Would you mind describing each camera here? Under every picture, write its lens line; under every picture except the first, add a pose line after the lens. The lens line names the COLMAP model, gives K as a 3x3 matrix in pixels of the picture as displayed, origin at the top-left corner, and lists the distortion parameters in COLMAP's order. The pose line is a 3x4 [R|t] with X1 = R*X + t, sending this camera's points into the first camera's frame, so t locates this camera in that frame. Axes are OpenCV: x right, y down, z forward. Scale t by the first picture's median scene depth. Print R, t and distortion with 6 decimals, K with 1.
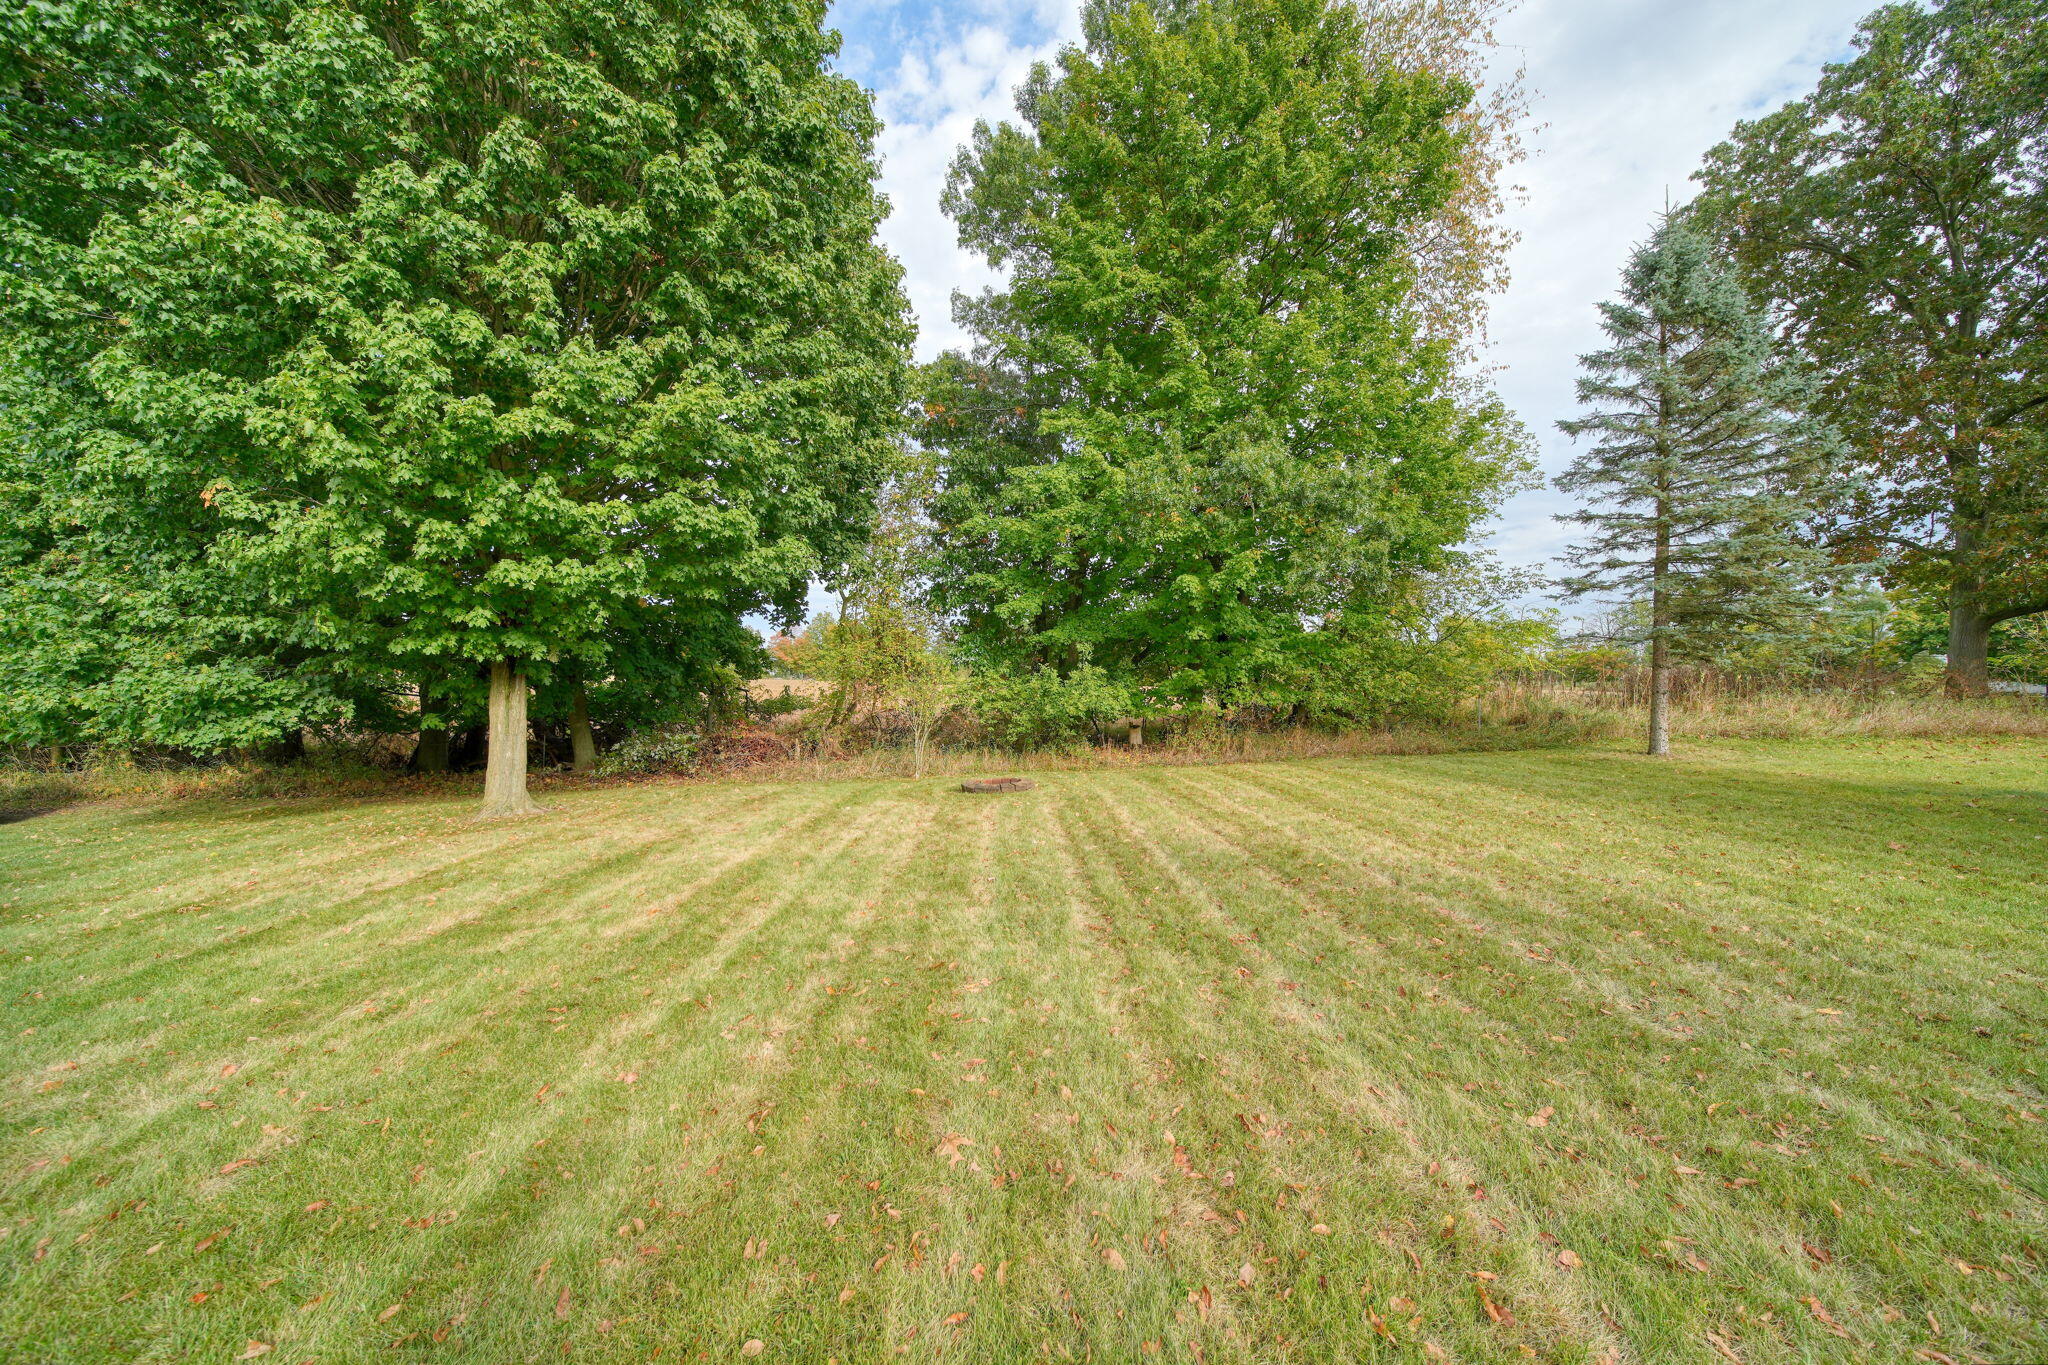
lens RADIAL K [[720.1, 0, 1024.5], [0, 720.1, 686.3], [0, 0, 1]] dist [0.002813, -0.001628]
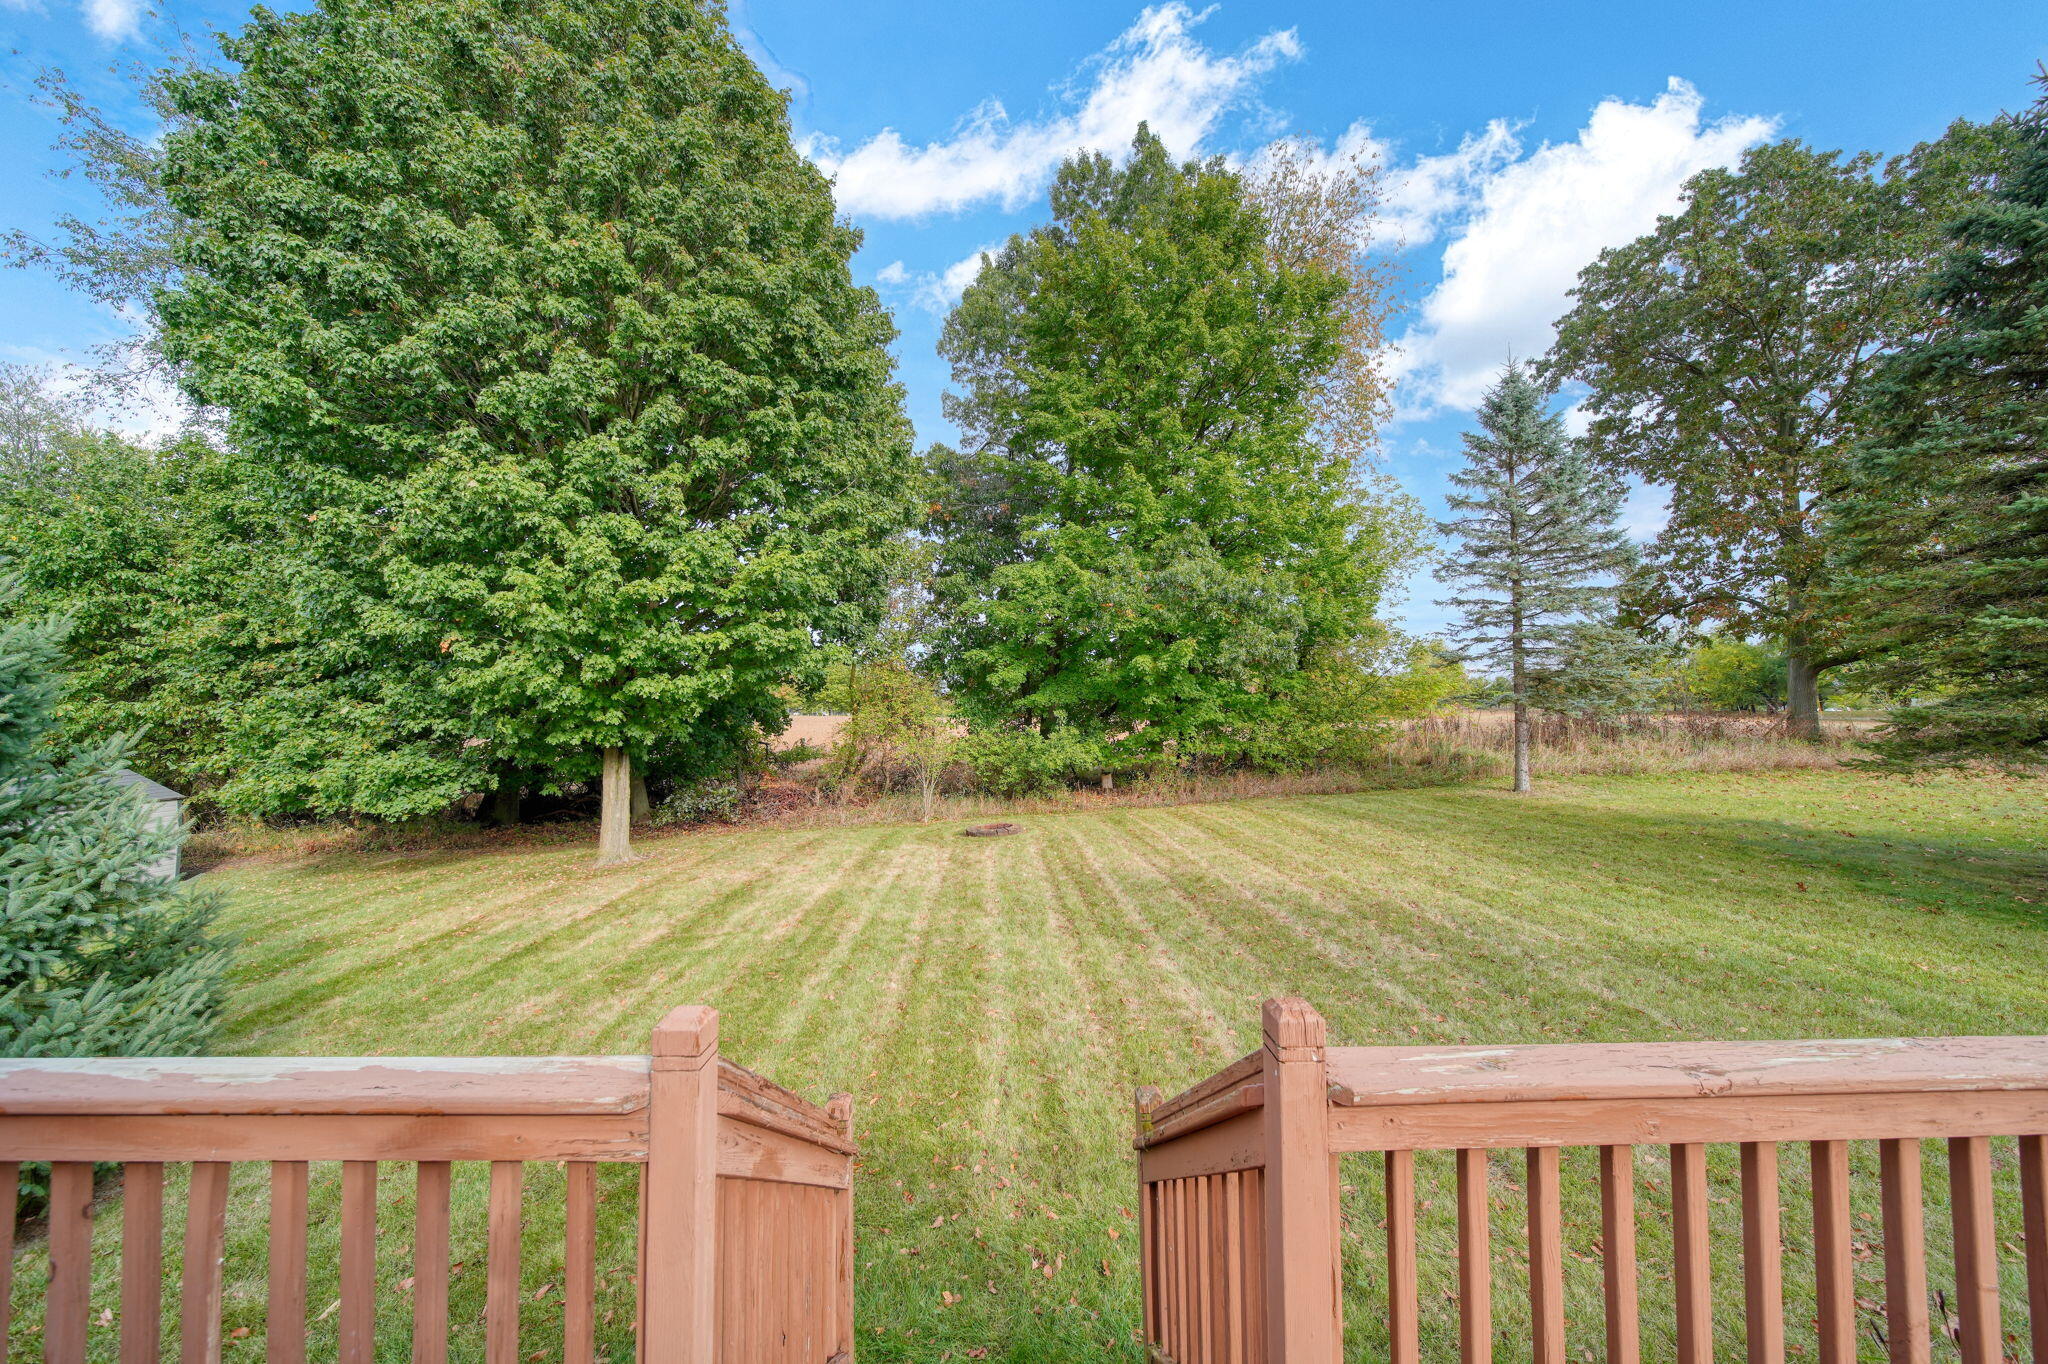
lens RADIAL K [[720.1, 0, 1024.5], [0, 720.1, 685.8], [0, 0, 1]] dist [0.002813, -0.001628]
pose [[0.999616, -0.017283, 0.021663, -0.007046], [0.018128, 0.999057, -0.039441, -0.070744], [-0.020961, 0.039819, 0.998987, -0.306946]]
